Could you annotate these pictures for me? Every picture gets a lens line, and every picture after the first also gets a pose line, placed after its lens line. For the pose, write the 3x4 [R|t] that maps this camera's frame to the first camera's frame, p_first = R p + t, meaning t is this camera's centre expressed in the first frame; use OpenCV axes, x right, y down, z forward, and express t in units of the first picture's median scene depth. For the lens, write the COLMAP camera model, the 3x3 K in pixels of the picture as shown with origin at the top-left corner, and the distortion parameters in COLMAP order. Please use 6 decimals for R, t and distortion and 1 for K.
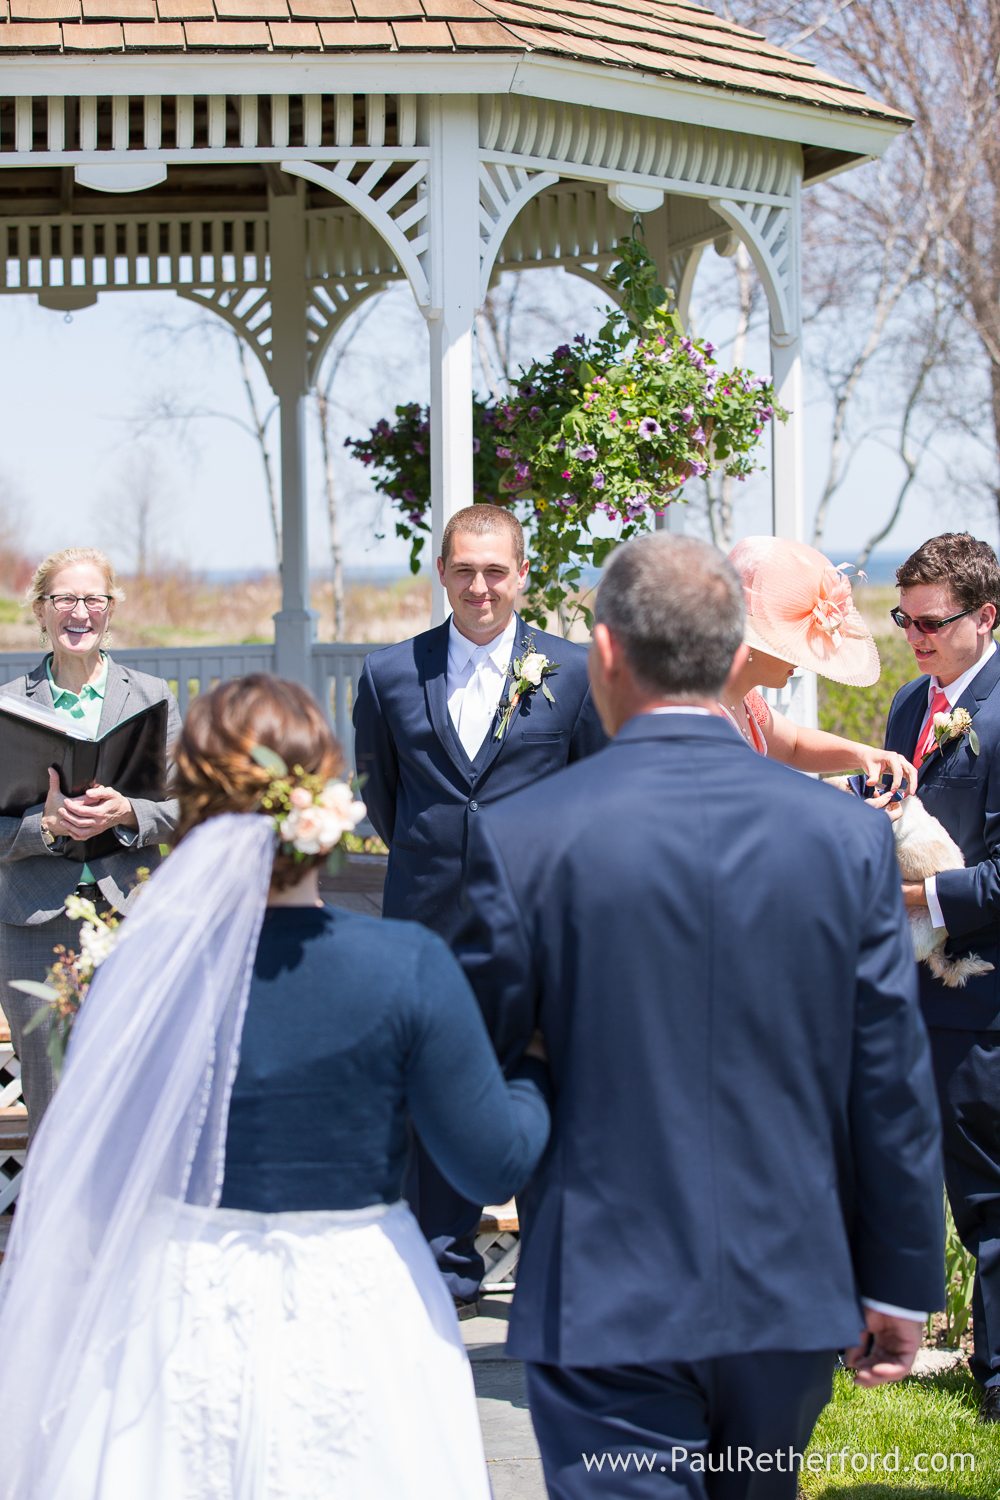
lens RADIAL K [[3415.3, 0, 497.2], [0, 3415.3, 749.4], [0, 0, 1]] dist [-0.128643, 0.000000]
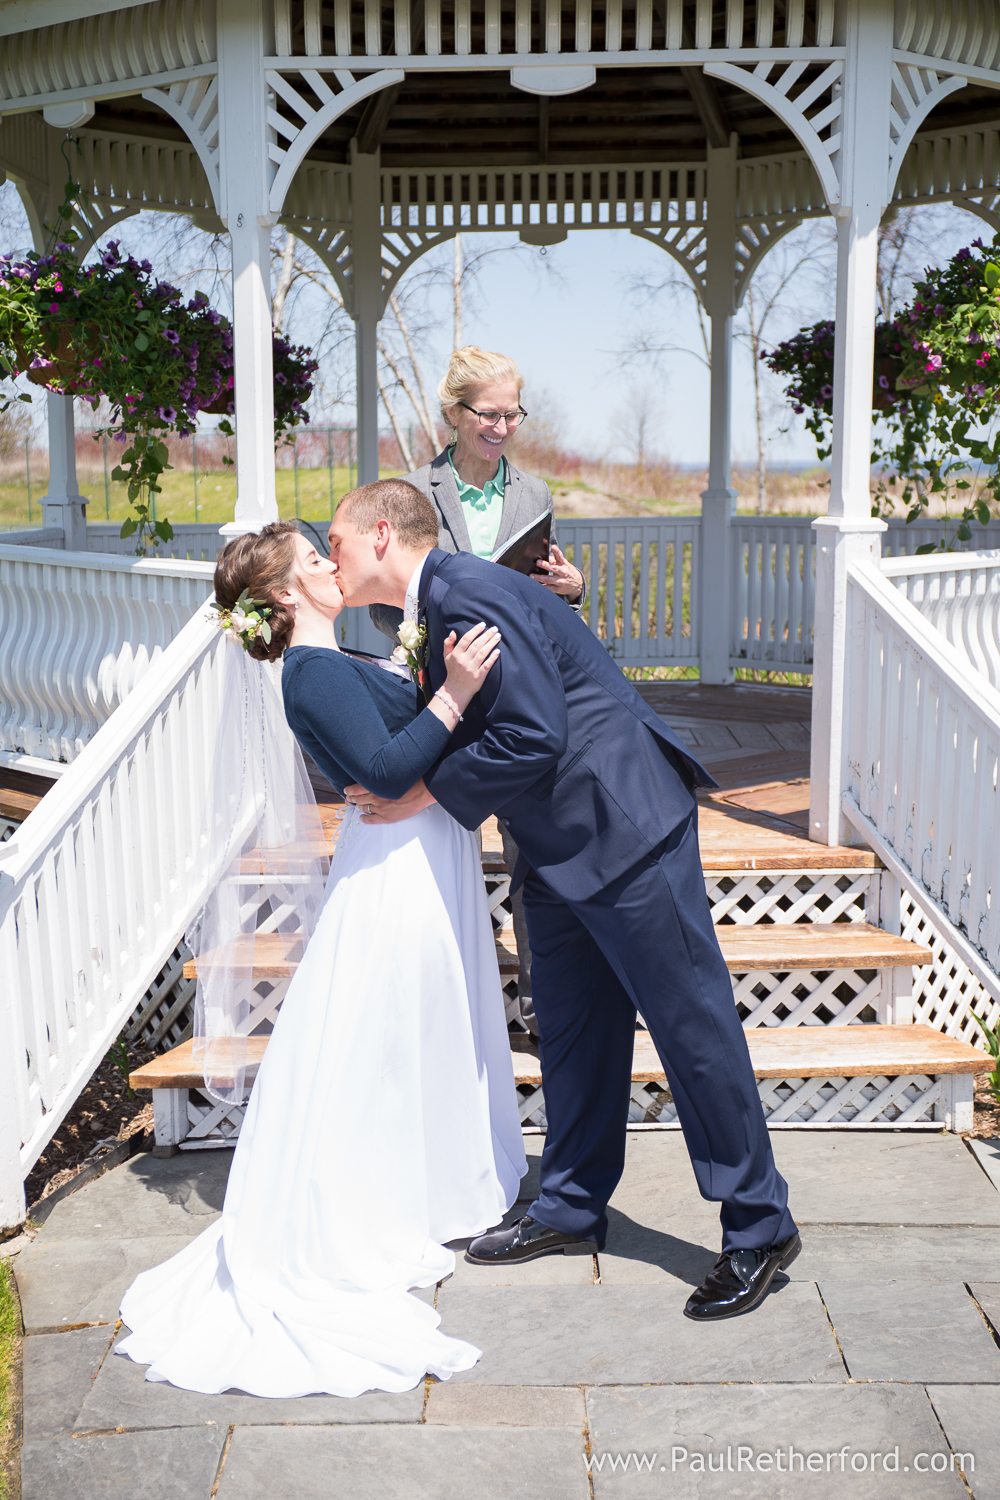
lens RADIAL K [[2054.9, 0, 501.6], [0, 2054.9, 746.4], [0, 0, 1]] dist [0.067934, 0.000000]
pose [[0.984719, 0.036259, -0.170332, -0.005324], [-0.021827, 0.996069, 0.085851, -0.010089], [0.172775, -0.080821, 0.981640, 0.236925]]
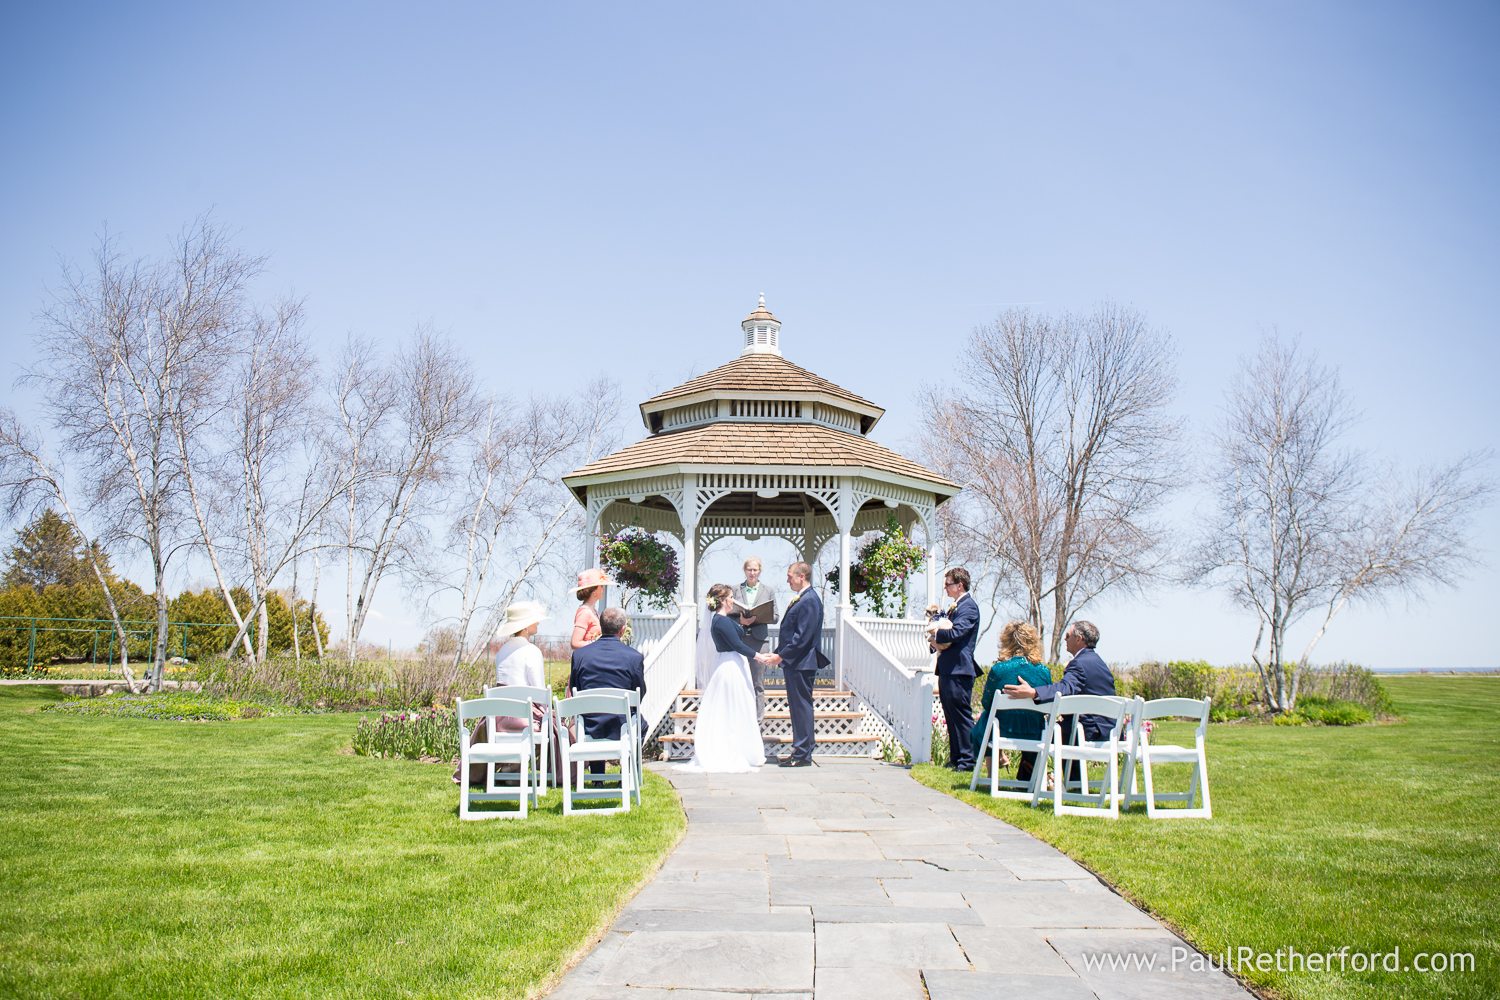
lens RADIAL K [[1175.5, 0, 742.2], [0, 1175.5, 493.7], [0, 0, 1]] dist [-0.026460, 0.040101]
pose [[0.991771, 0.012143, -0.127451, 0.032561], [-0.039162, 0.976549, -0.211703, 0.103263], [0.121891, 0.214952, 0.968988, -0.313332]]
